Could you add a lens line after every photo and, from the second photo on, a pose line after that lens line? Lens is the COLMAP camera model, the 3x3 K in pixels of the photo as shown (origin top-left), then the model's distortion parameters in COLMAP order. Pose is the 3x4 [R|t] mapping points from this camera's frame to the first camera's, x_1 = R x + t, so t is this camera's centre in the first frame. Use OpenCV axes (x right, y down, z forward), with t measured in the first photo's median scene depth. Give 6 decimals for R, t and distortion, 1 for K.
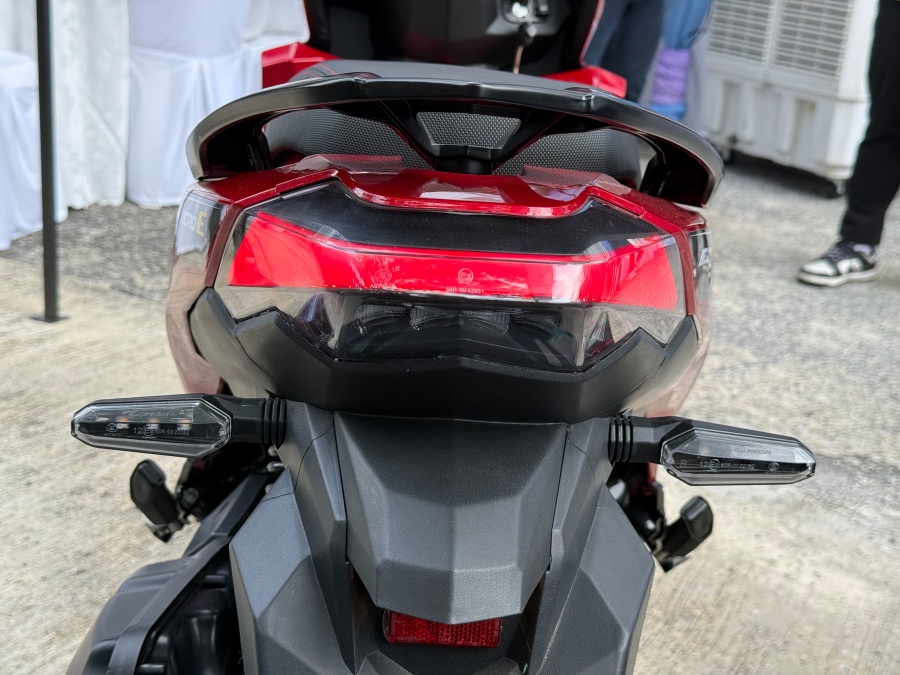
lens RADIAL K [[1241.9, 0, 450.0], [0, 1241.9, 337.5], [0, 0, 1]] dist [0.040031, 0.007586]
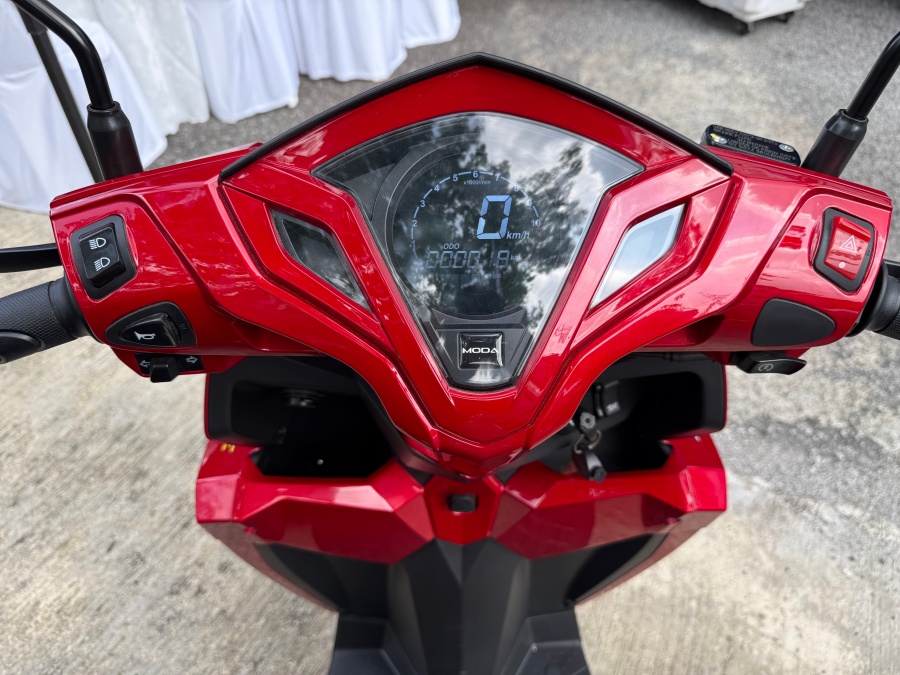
lens RADIAL K [[641.8, 0, 450.0], [0, 641.8, 337.5], [0, 0, 1]] dist [-0.024943, 0.000247]
pose [[0.997504, -0.059522, -0.037990, 0.000282], [0.070273, 0.889444, 0.451610, -0.286321], [0.006909, -0.453152, 0.891406, 0.467508]]
